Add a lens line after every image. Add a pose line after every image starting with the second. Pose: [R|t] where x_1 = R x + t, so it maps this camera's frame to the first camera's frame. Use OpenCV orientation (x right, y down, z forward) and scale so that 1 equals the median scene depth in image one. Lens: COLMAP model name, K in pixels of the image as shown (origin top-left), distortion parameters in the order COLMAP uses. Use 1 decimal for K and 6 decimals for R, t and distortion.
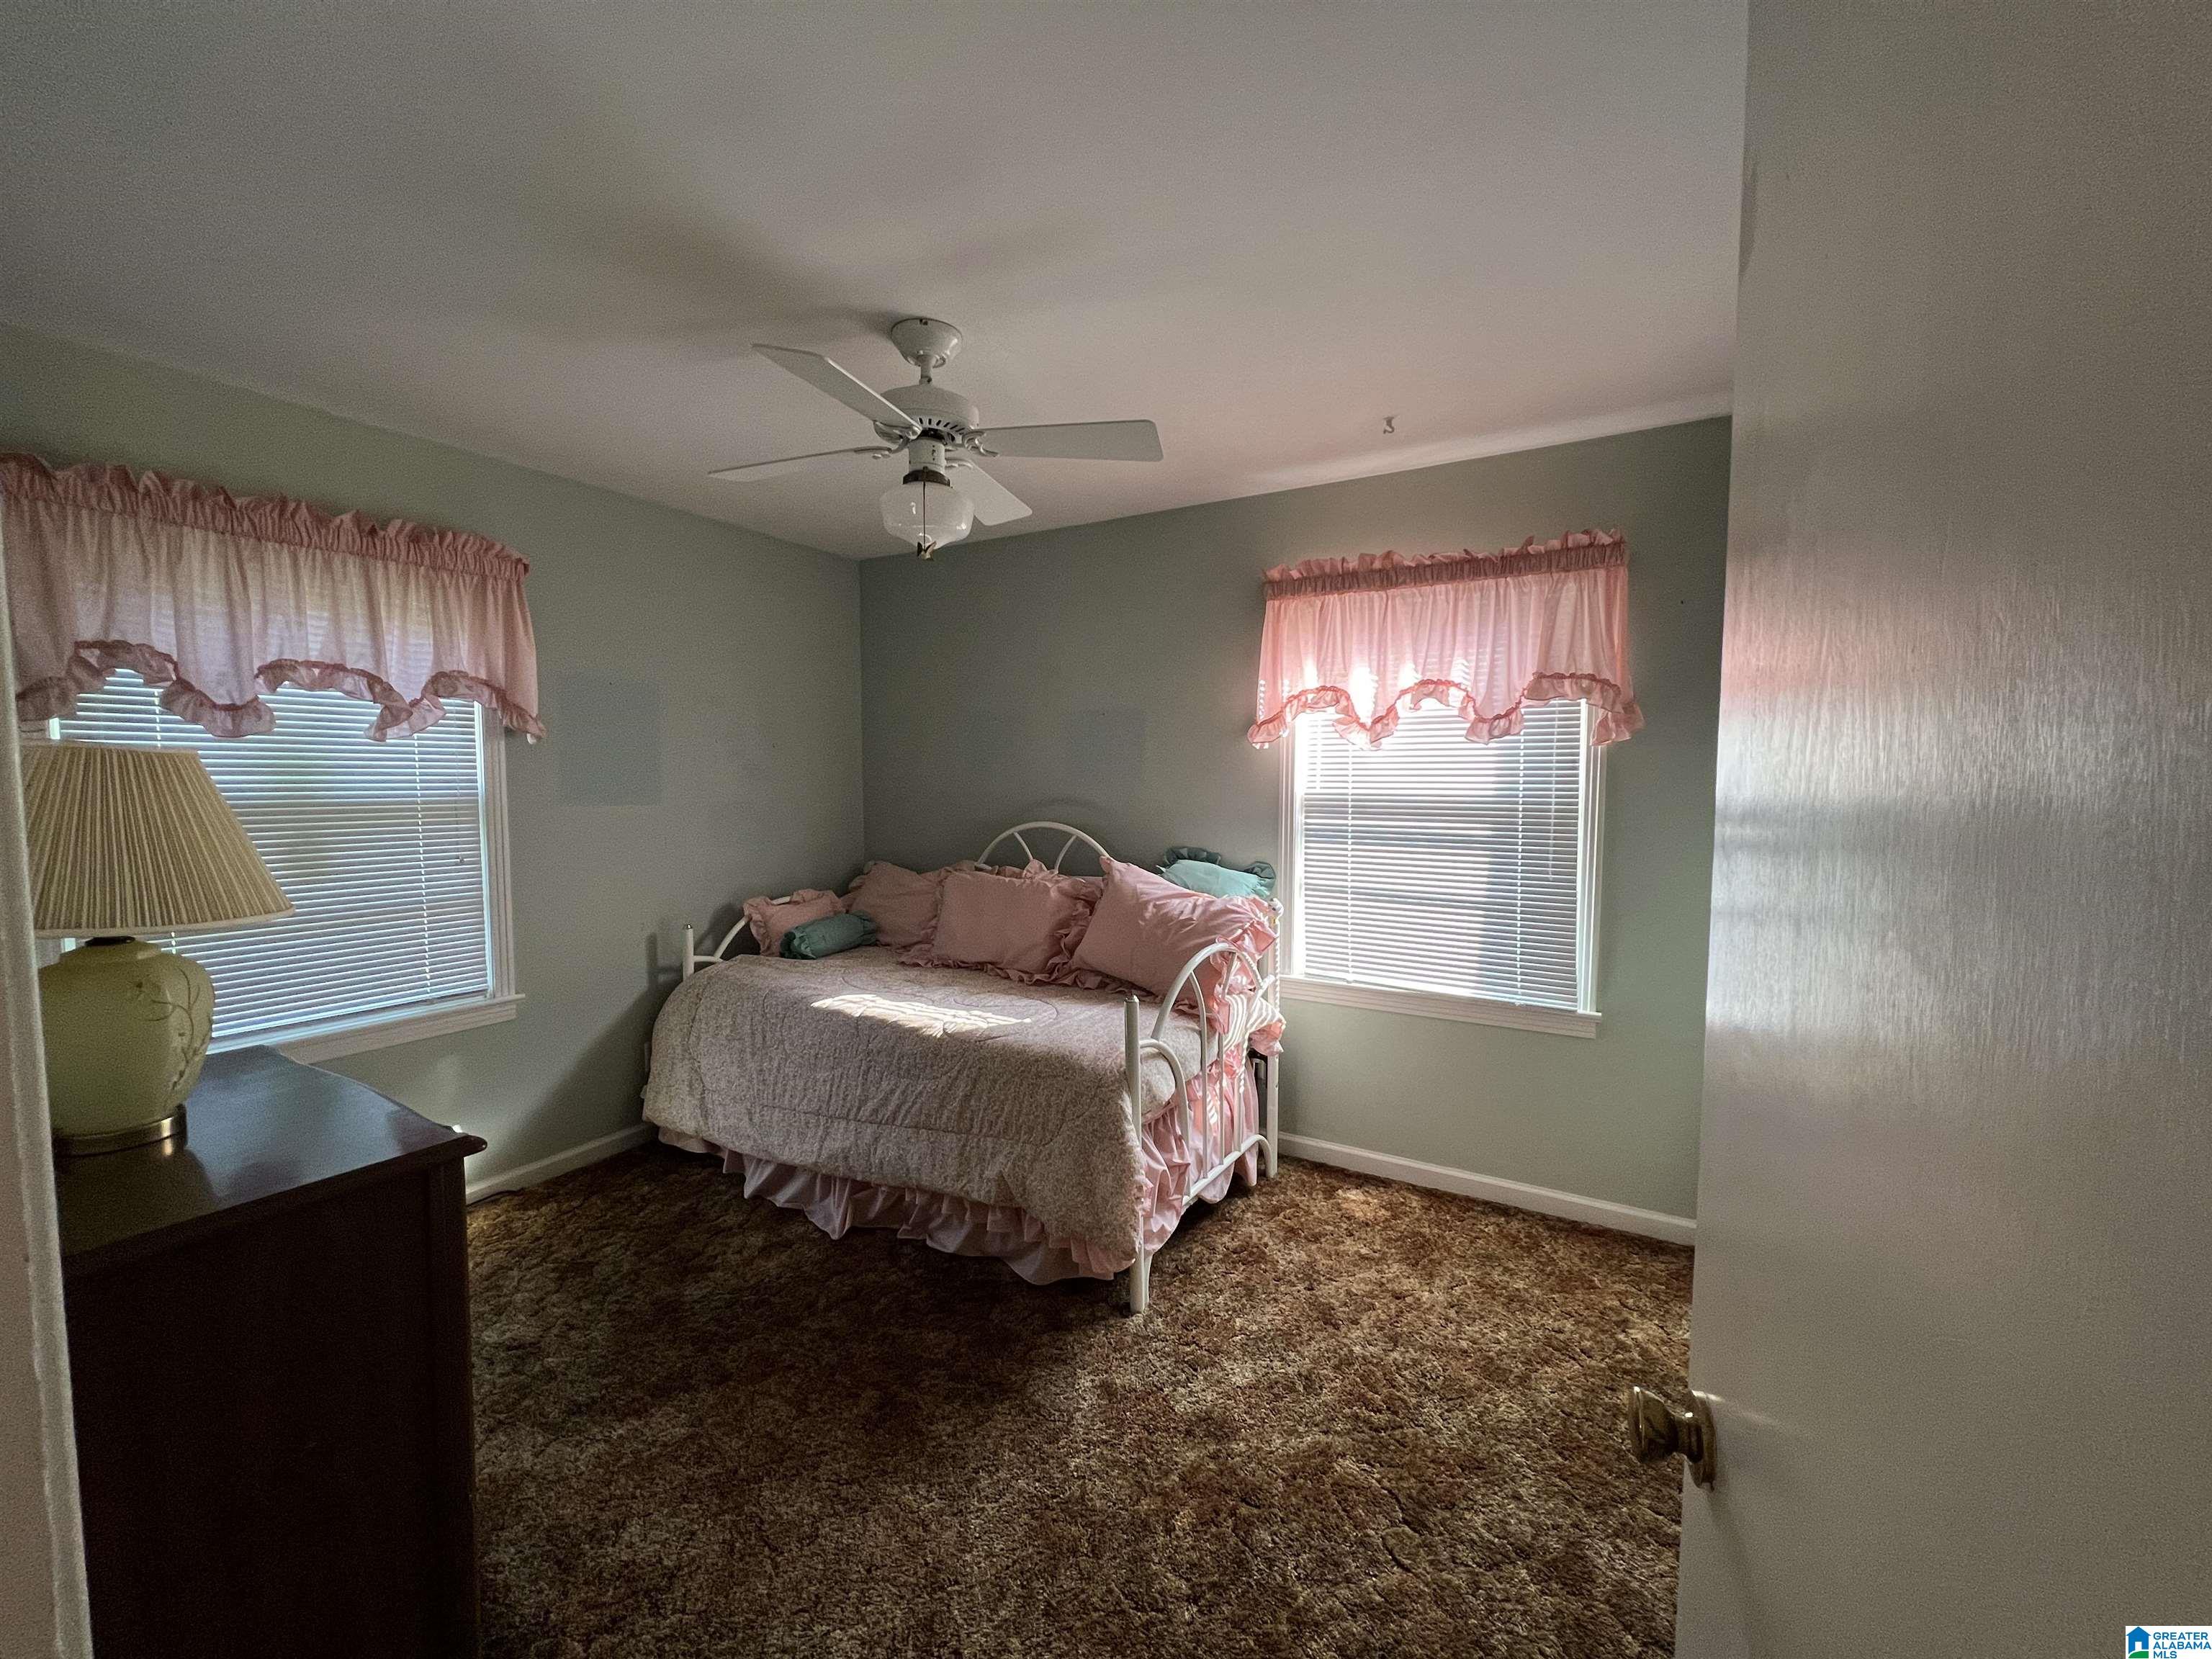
lens RADIAL K [[886.8, 0, 1106.0], [0, 886.8, 839.7], [0, 0, 1]] dist [-0.002604, 0.000629]
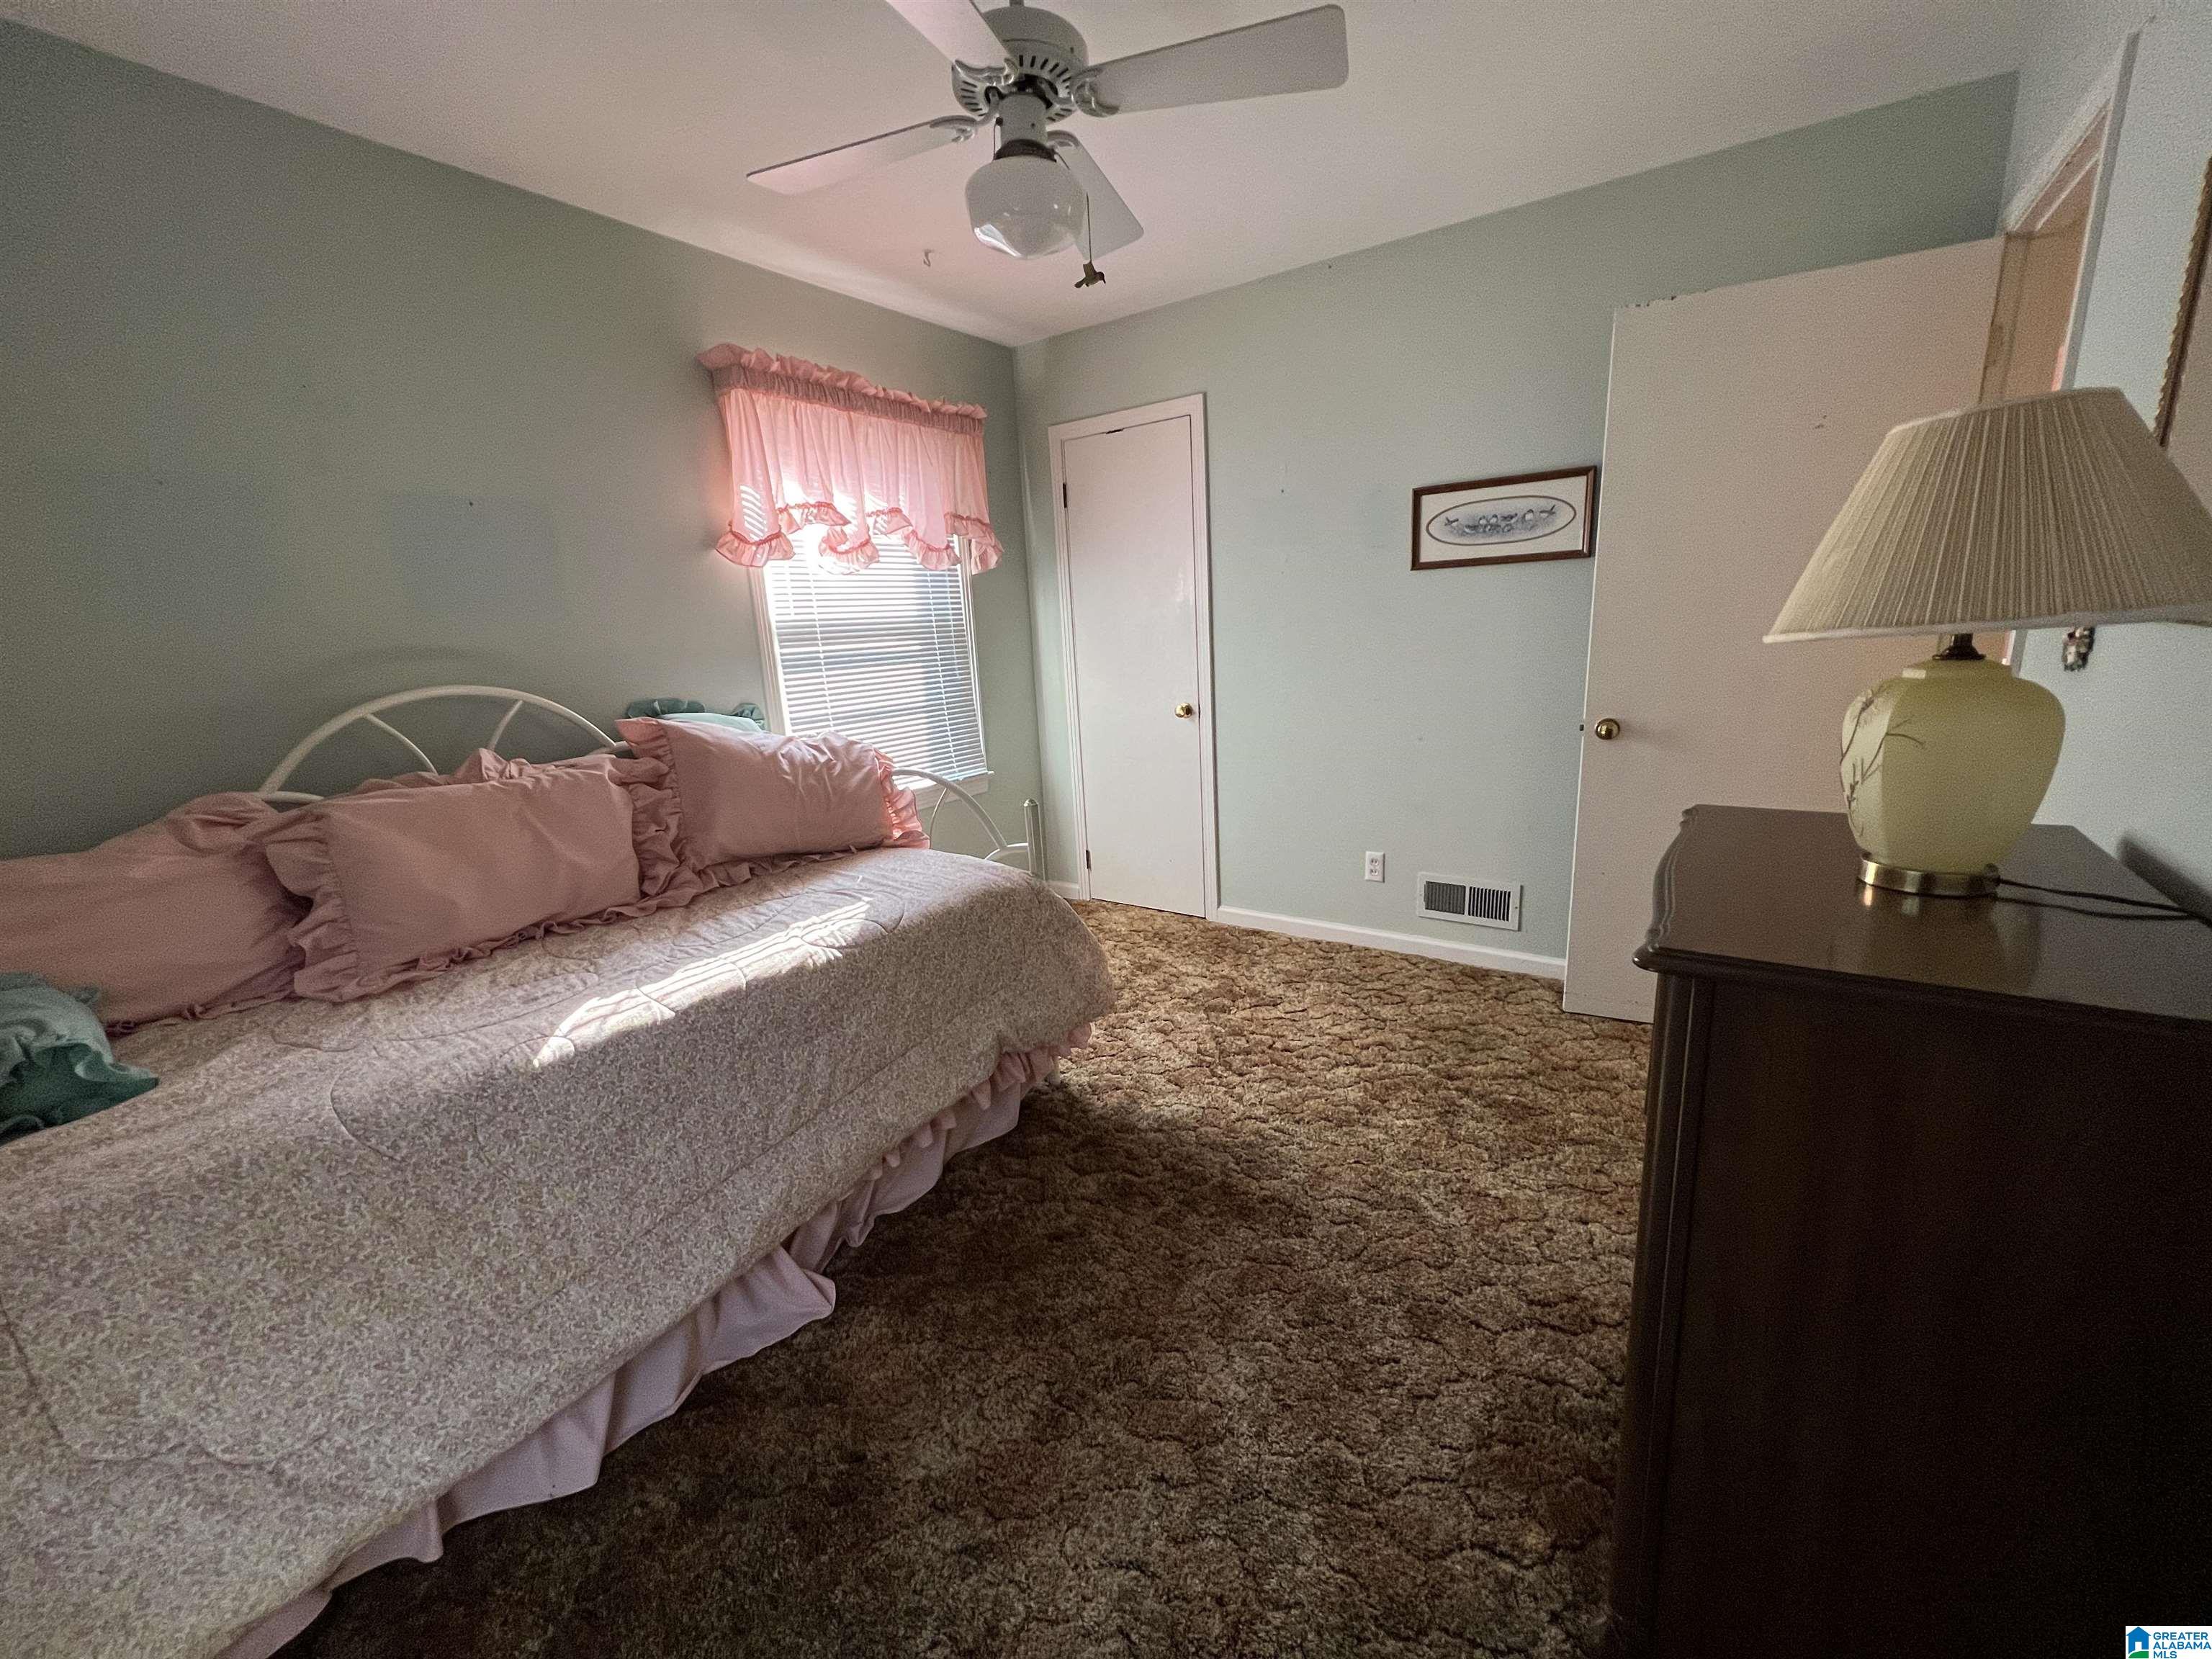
lens RADIAL K [[886.8, 0, 1102.4], [0, 886.8, 830.1], [0, 0, 1]] dist [-0.002604, 0.000629]
pose [[0.075007, -0.234477, 0.969224, -0.766966], [0.127150, 0.966277, 0.223924, -0.005827], [-0.989043, 0.106441, 0.102291, 0.652785]]
